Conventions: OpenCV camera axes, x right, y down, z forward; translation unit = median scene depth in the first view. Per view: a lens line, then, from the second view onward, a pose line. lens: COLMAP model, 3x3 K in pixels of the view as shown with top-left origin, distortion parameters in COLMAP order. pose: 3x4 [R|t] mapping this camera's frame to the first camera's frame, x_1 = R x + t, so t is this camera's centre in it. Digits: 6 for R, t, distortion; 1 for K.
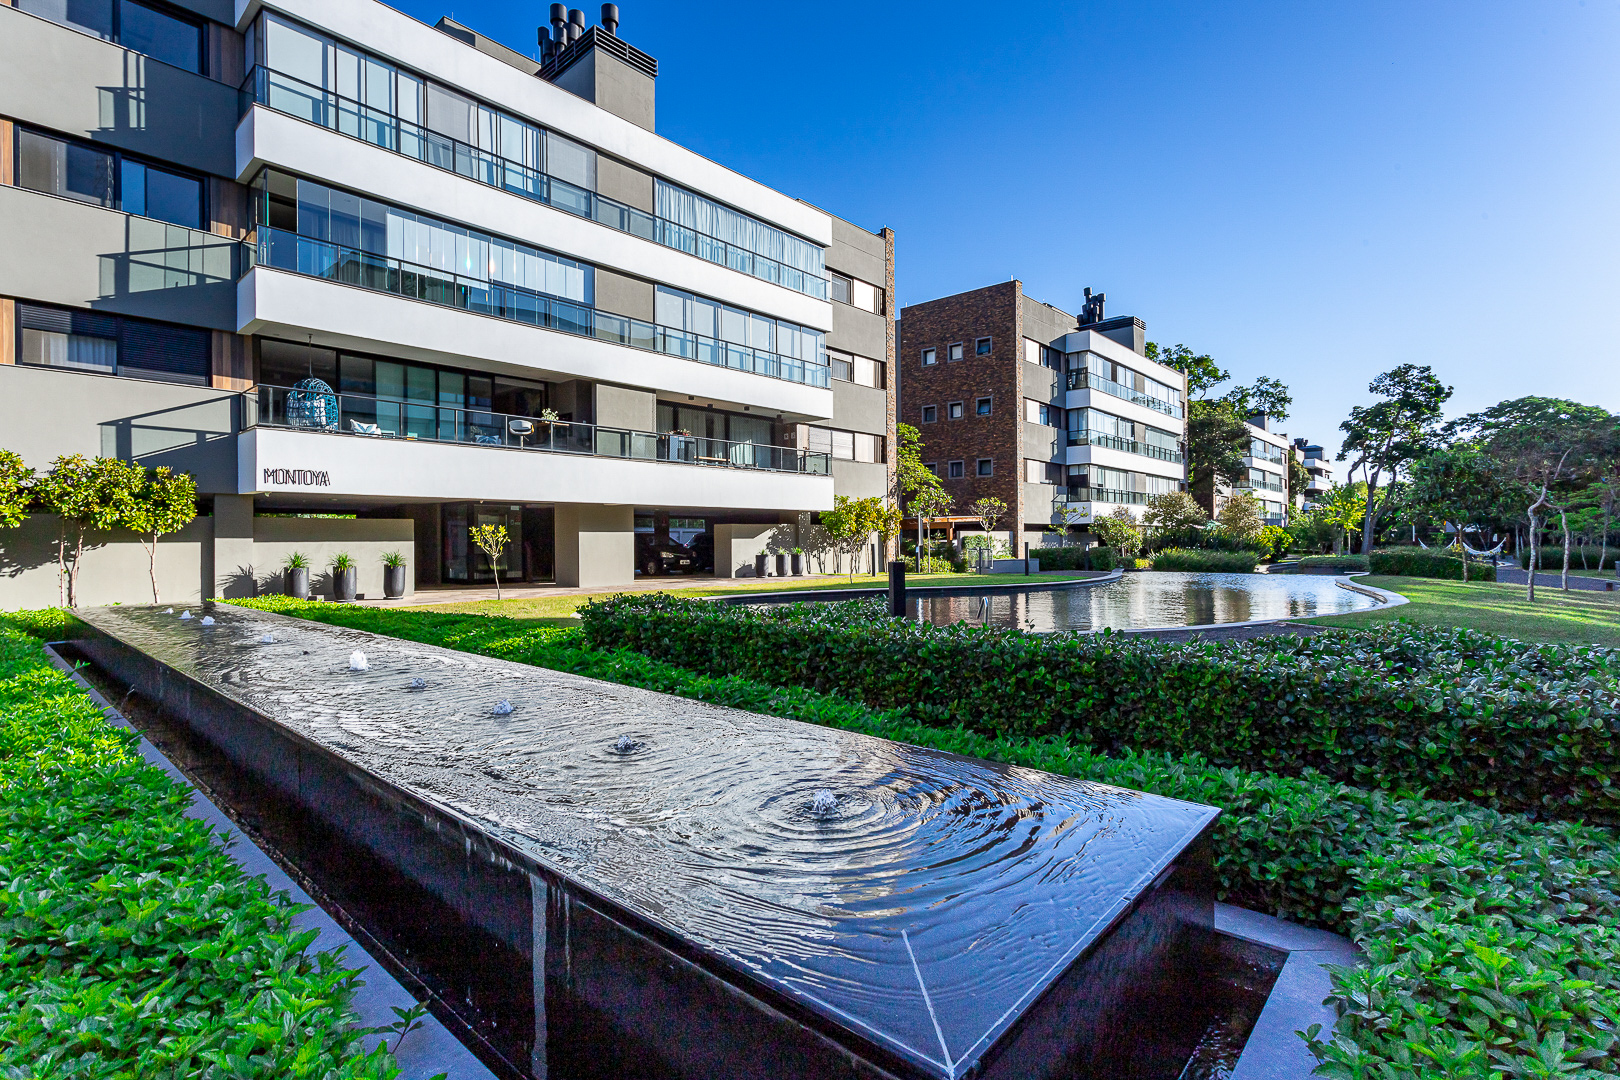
lens RADIAL K [[762.9, 0, 810.0], [0, 762.9, 540.0], [0, 0, 1]] dist [-0.000511, 0.000315]
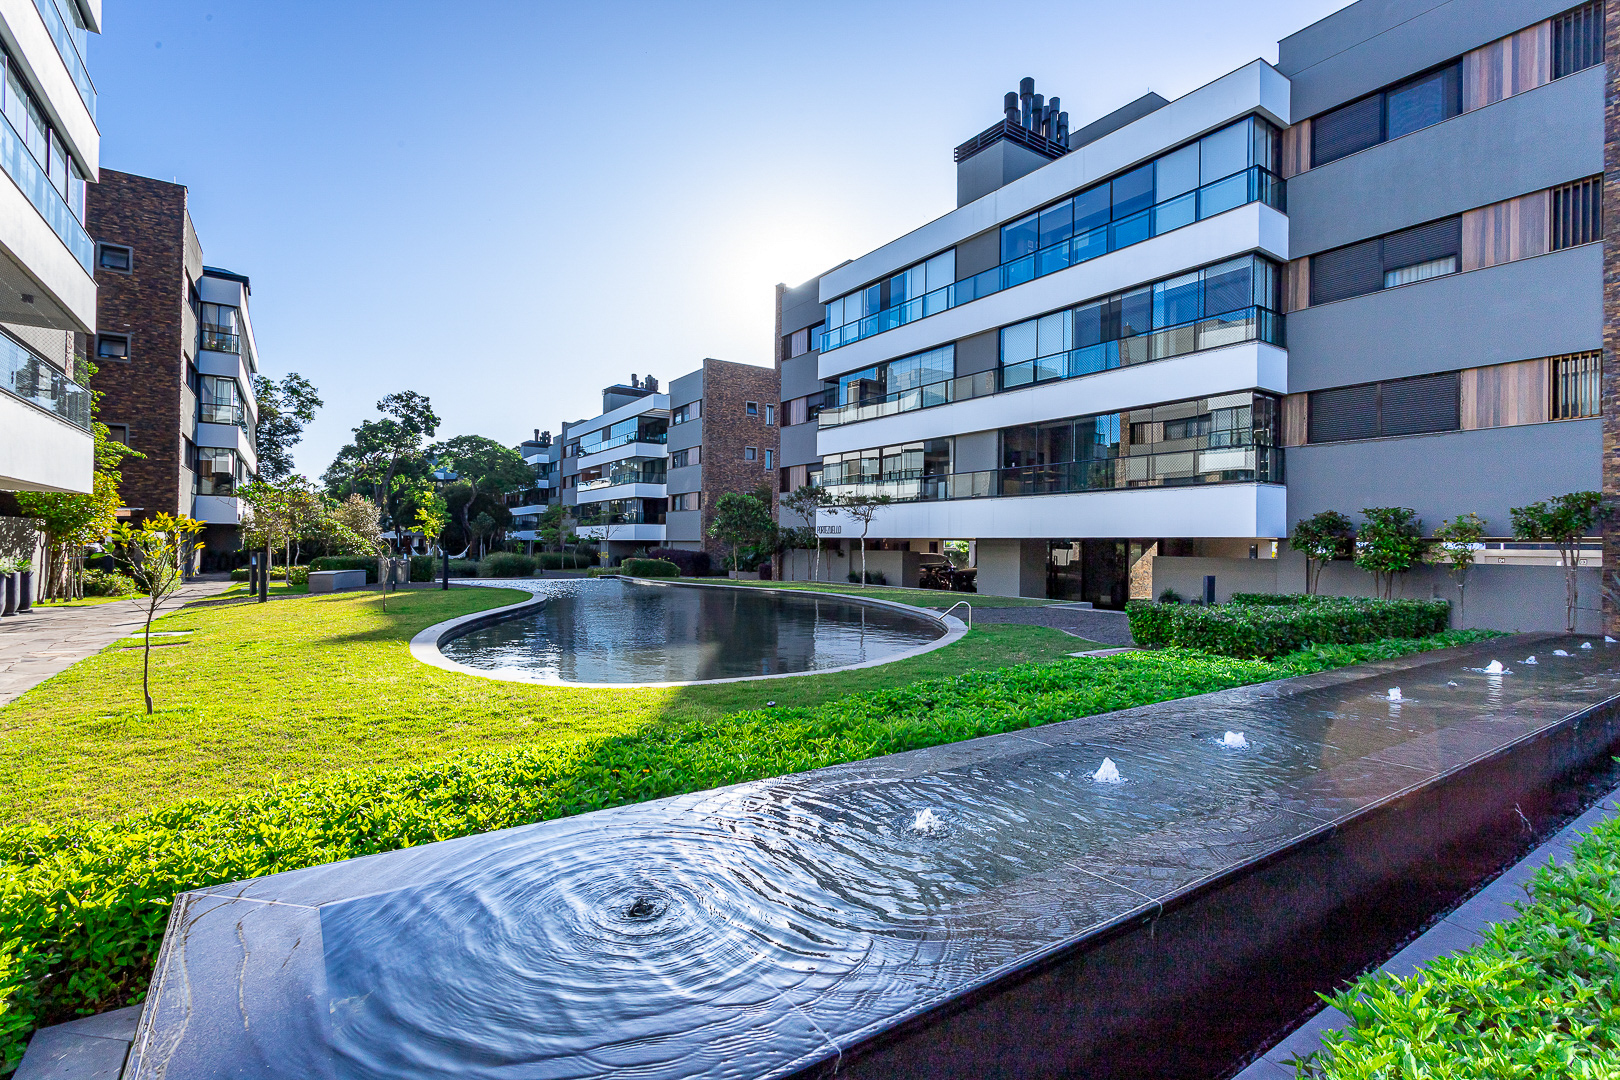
lens RADIAL K [[756.6, 0, 810.0], [0, 756.6, 540.0], [0, 0, 1]] dist [0.002851, 0.001194]
pose [[0.242386, 0.014089, 0.970078, -0.271193], [-0.010323, 0.999875, -0.011943, -0.001925], [-0.970125, -0.007119, 0.242502, 0.236798]]
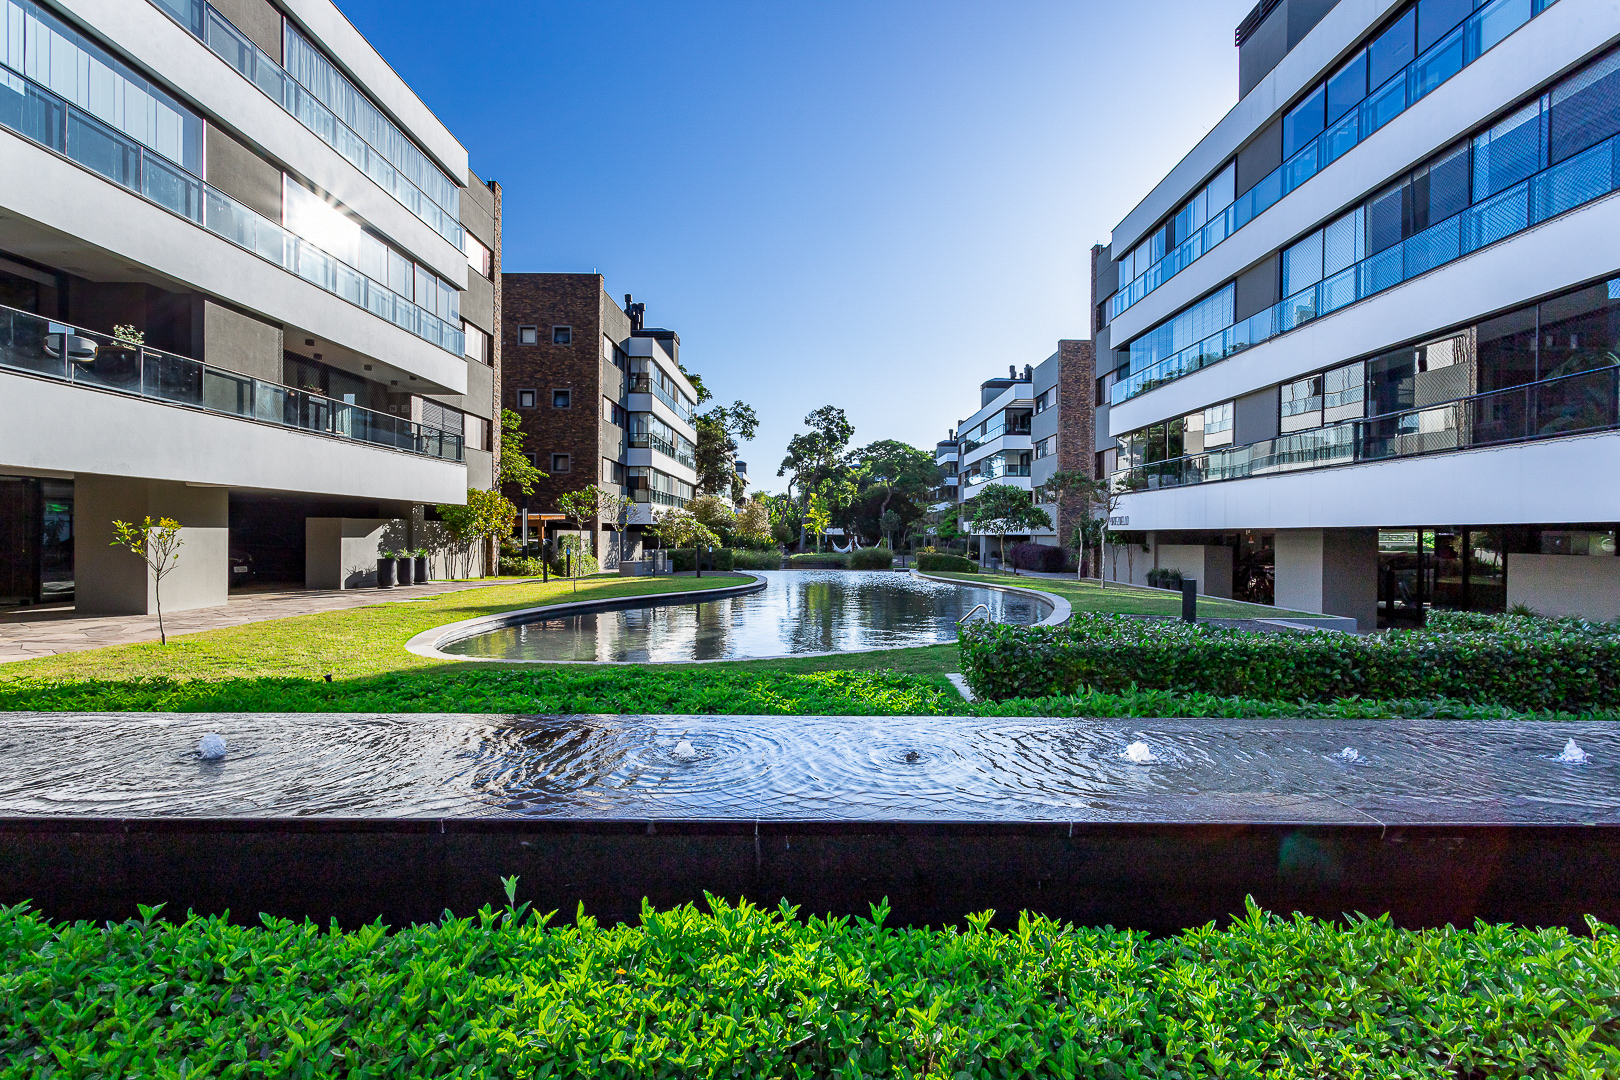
lens RADIAL K [[756.6, 0, 810.0], [0, 756.6, 540.0], [0, 0, 1]] dist [0.002851, 0.001194]
pose [[0.745825, 0.006960, 0.666106, -0.167000], [-0.010110, 0.999949, 0.000871, -0.003087], [-0.666066, -0.007383, 0.745857, 0.090225]]
